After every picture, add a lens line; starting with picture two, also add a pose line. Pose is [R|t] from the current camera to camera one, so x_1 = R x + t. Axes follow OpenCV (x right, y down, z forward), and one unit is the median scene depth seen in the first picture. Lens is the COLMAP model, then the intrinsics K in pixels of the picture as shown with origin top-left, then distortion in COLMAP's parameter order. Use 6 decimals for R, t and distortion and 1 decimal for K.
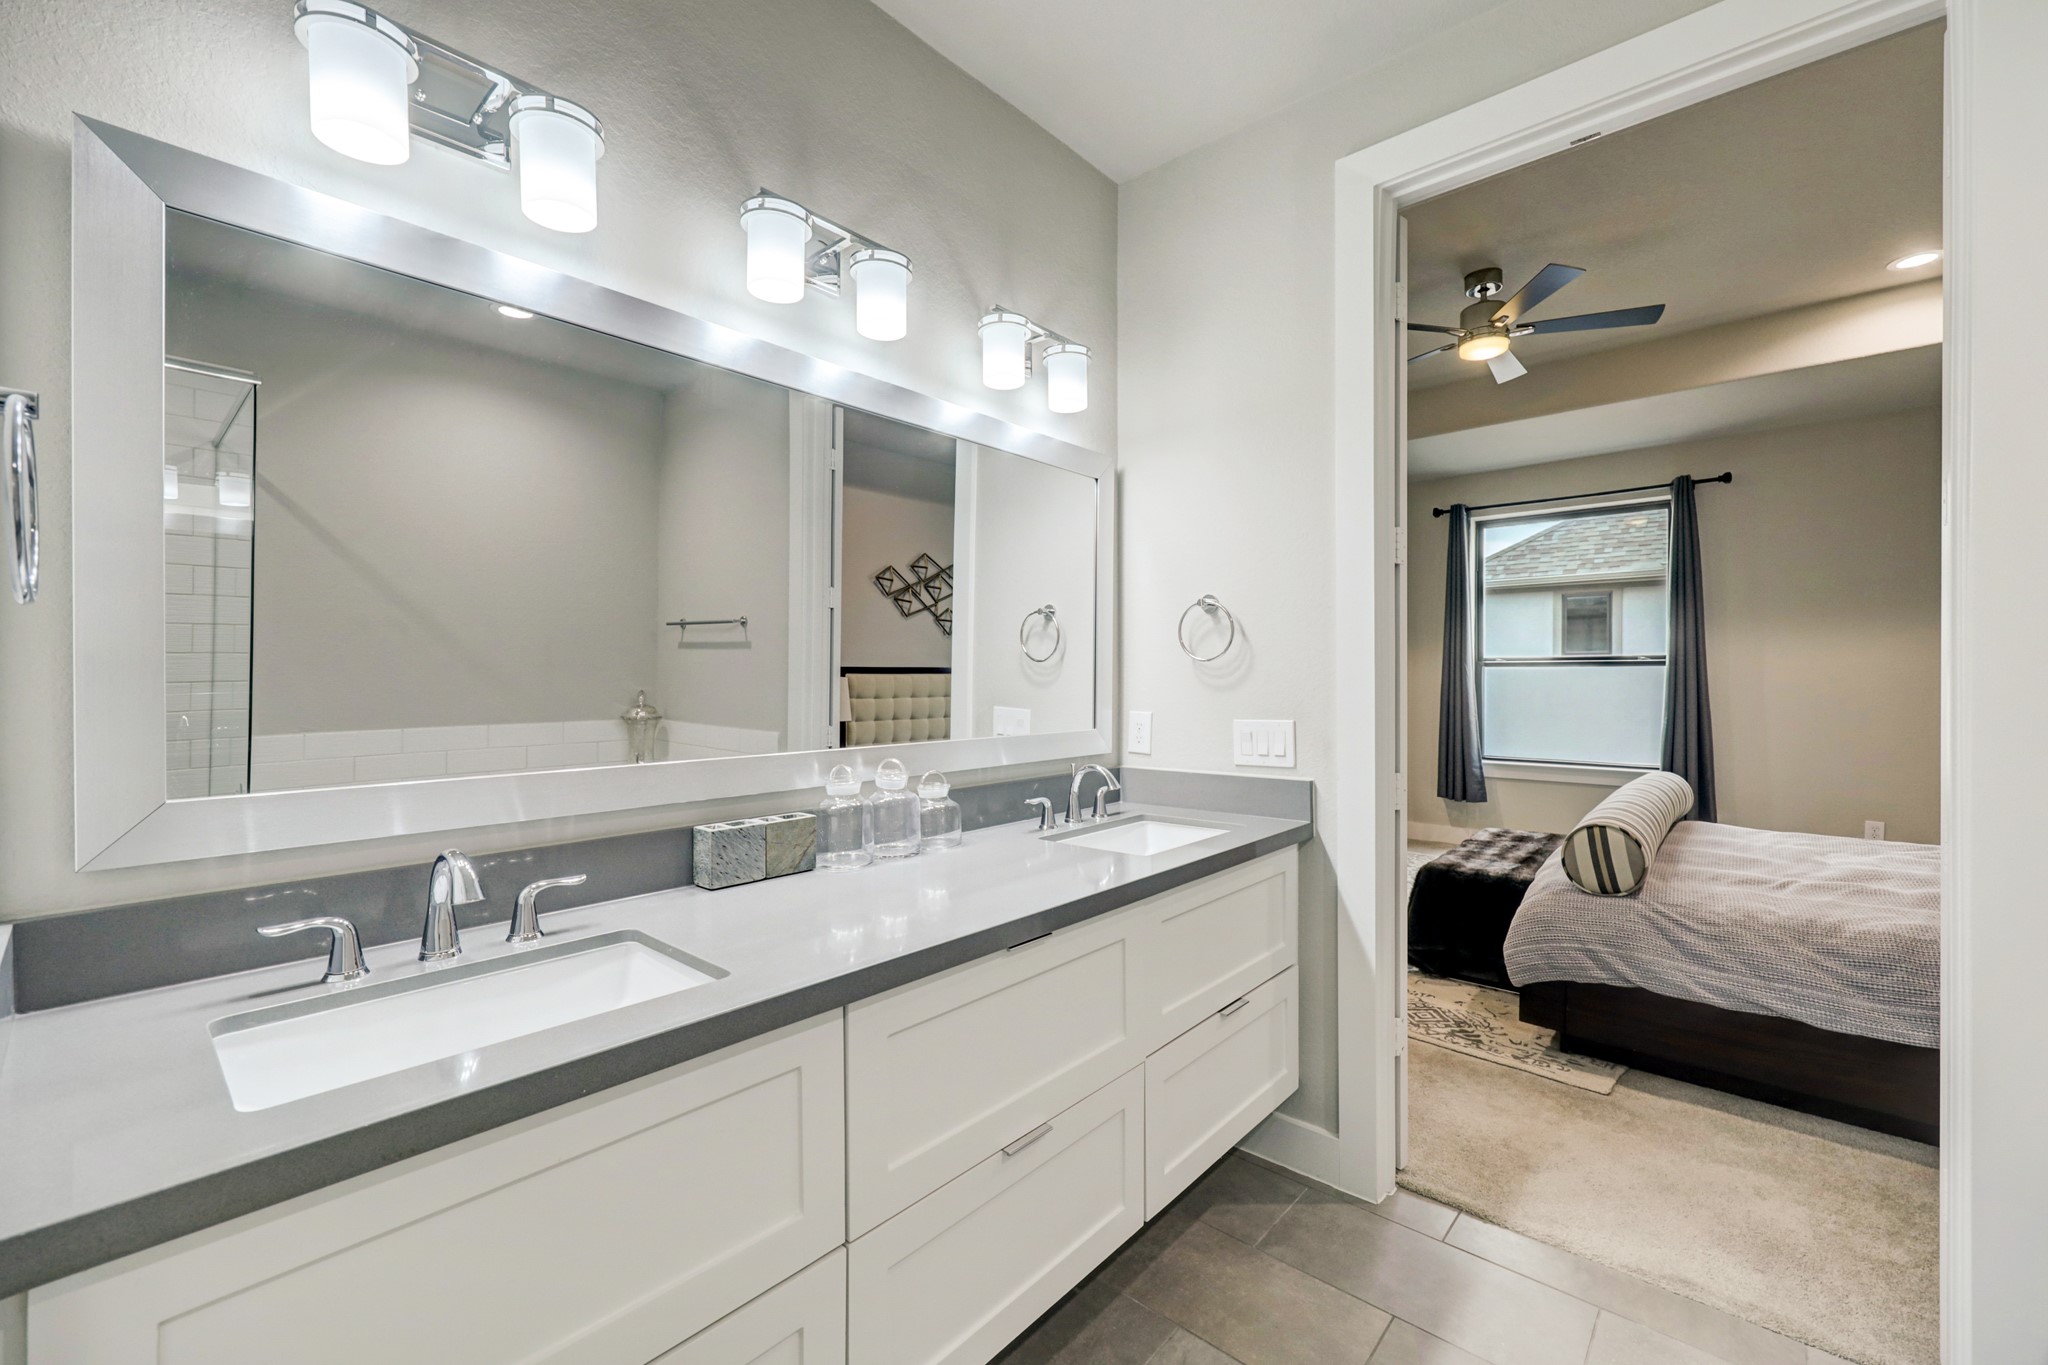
lens RADIAL K [[833.1, 0, 1027.7], [0, 833.1, 674.8], [0, 0, 1]] dist [-0.000044, -0.000872]
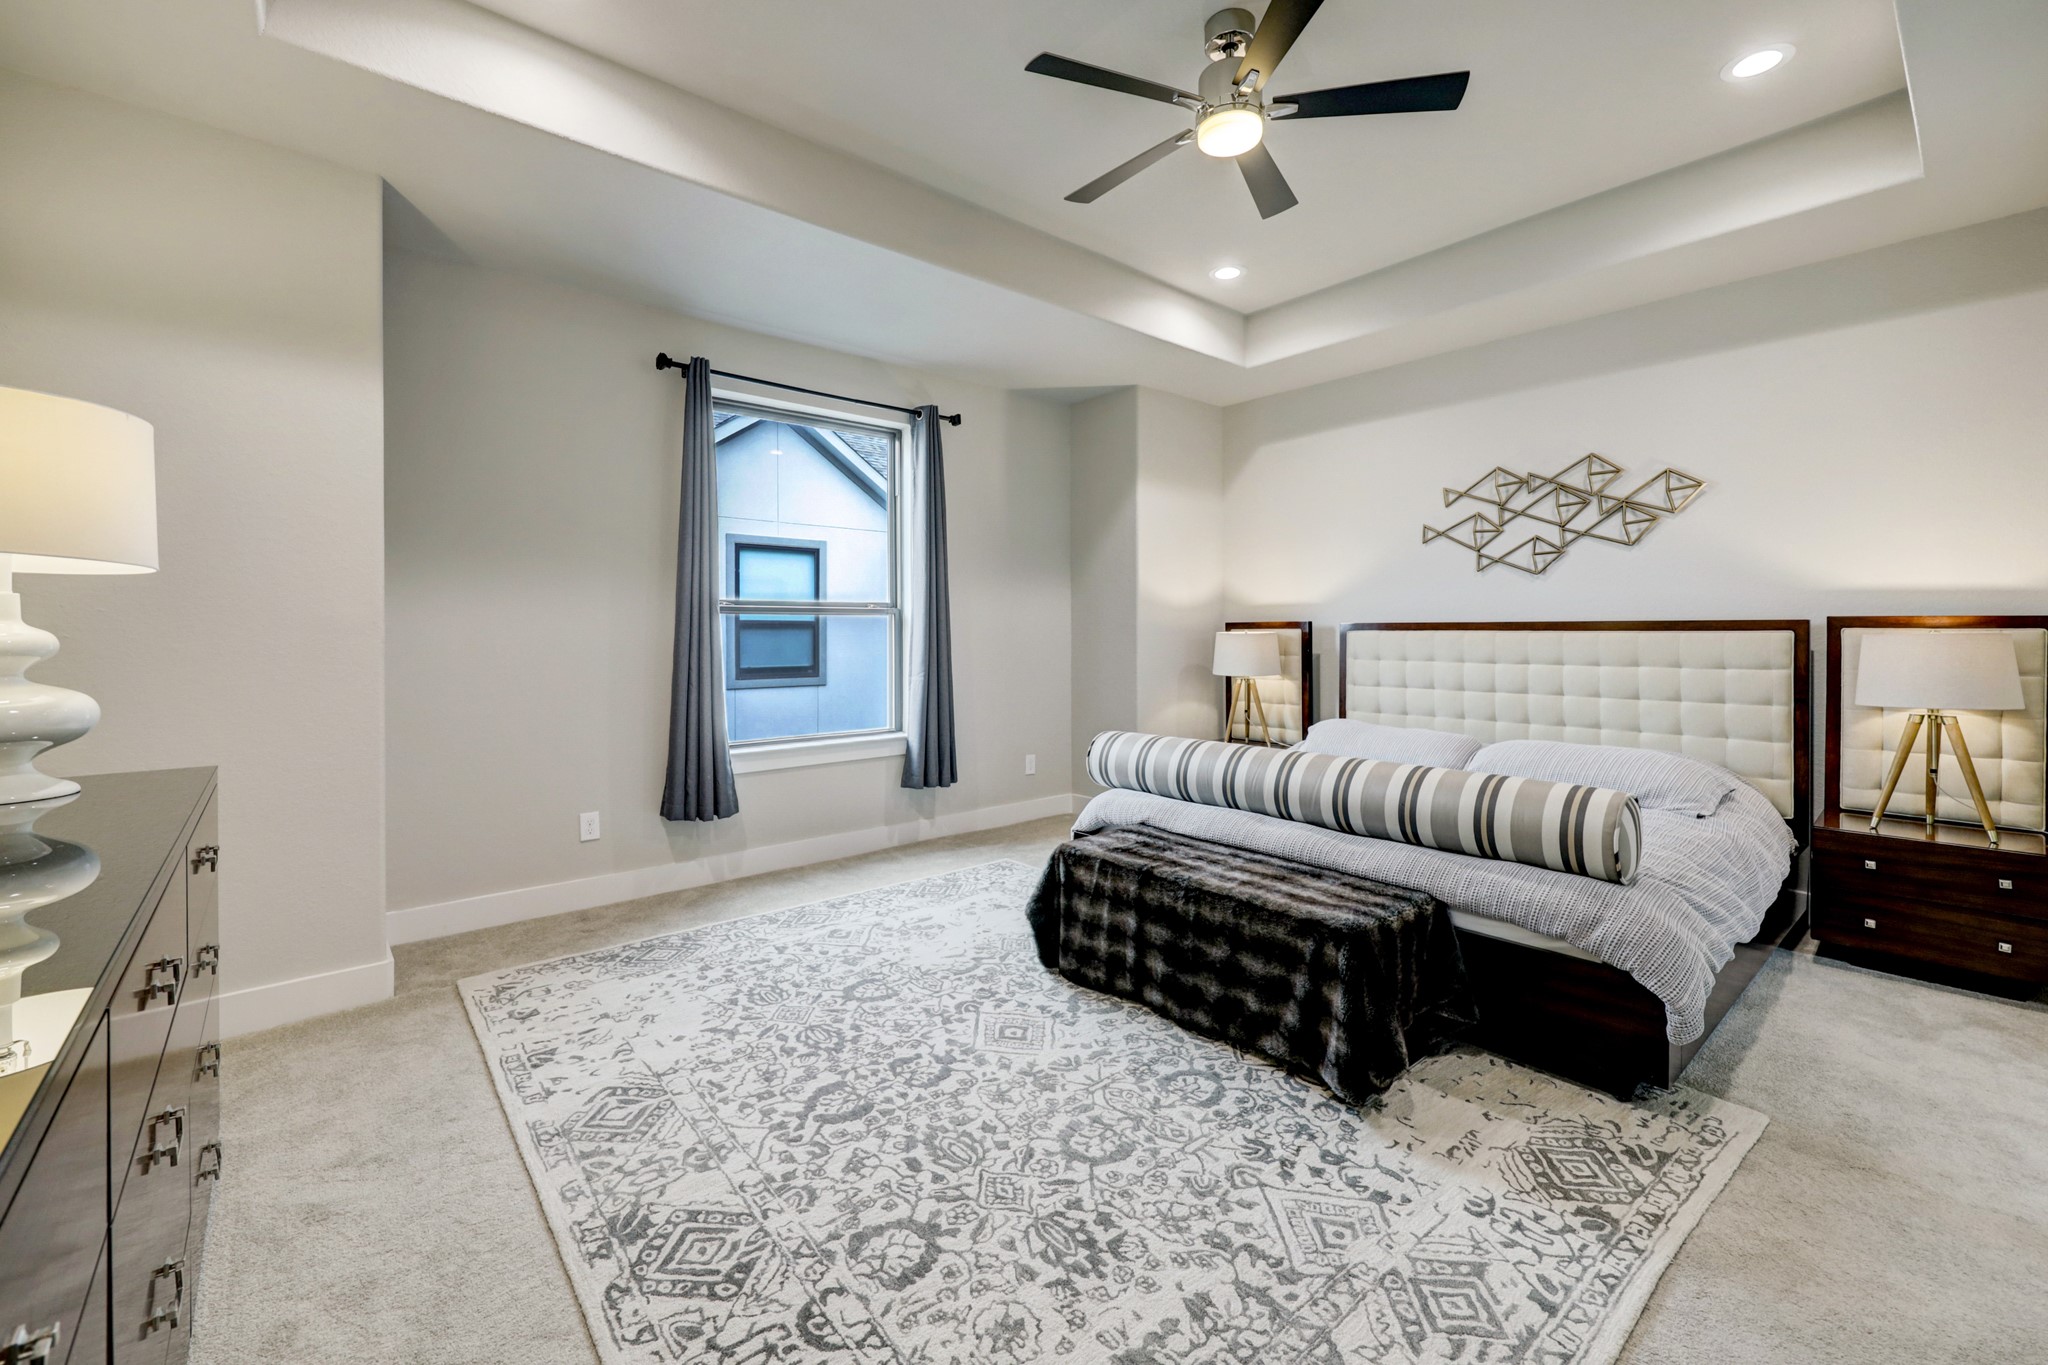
lens RADIAL K [[833.1, 0, 1035.3], [0, 833.1, 651.4], [0, 0, 1]] dist [-0.000044, -0.000872]
pose [[0.131488, -0.020088, 0.991114, -0.183167], [0.001005, 0.999797, 0.020130, 0.014780], [-0.991317, -0.001650, 0.131481, 1.362186]]
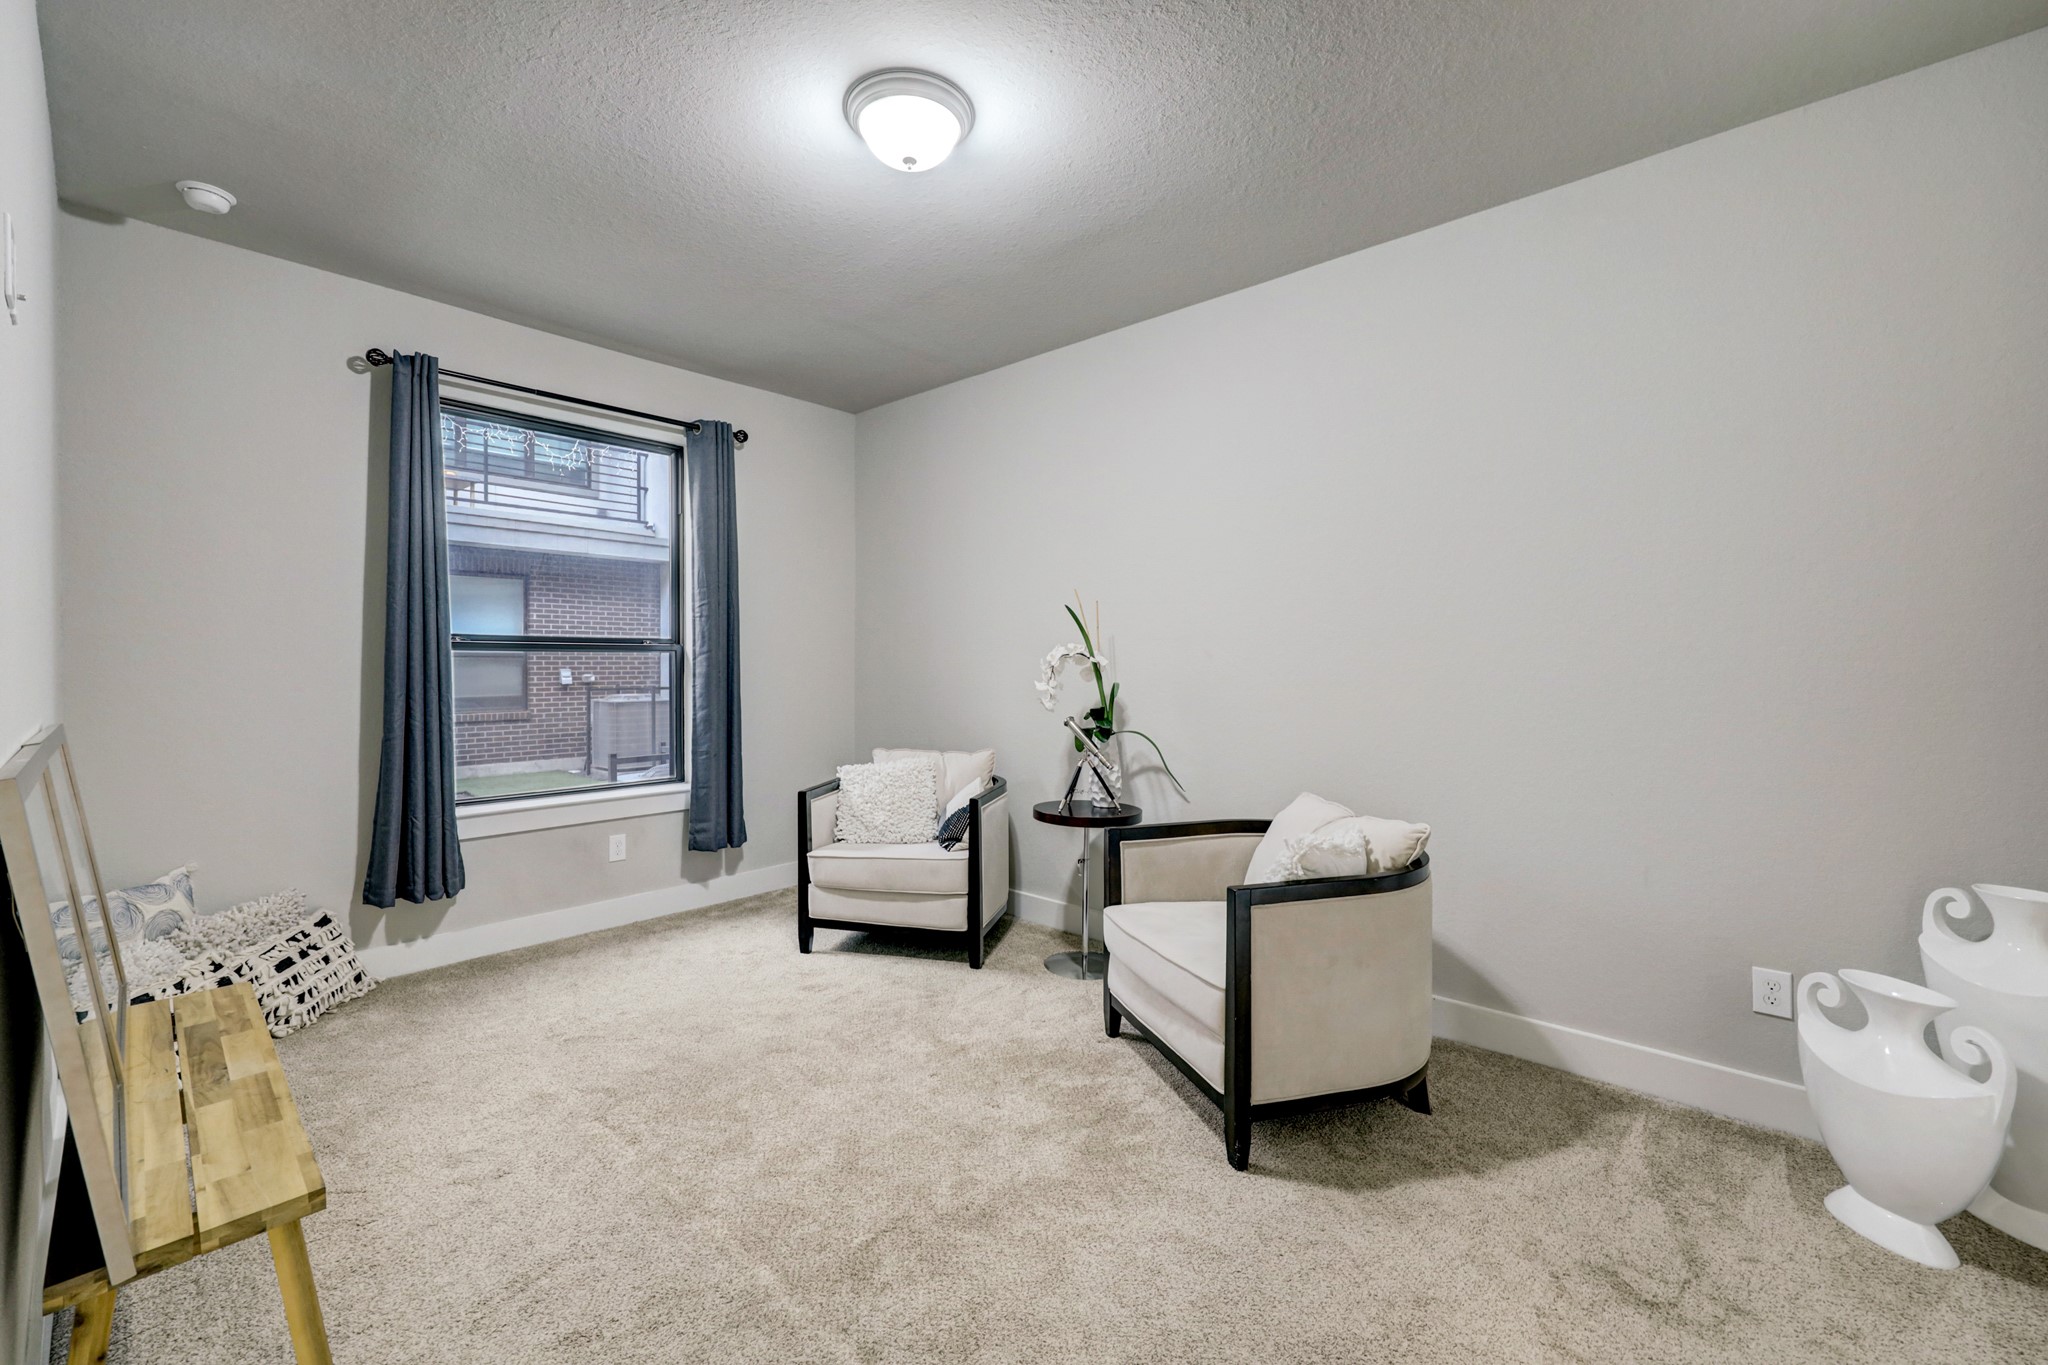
lens RADIAL K [[833.1, 0, 1015.8], [0, 833.1, 671.0], [0, 0, 1]] dist [-0.000044, -0.000872]
pose [[0.014141, 0.002057, 0.999898, -0.046234], [0.005369, 0.999983, -0.002133, 0.014587], [-0.999886, 0.005398, 0.014129, 1.232535]]
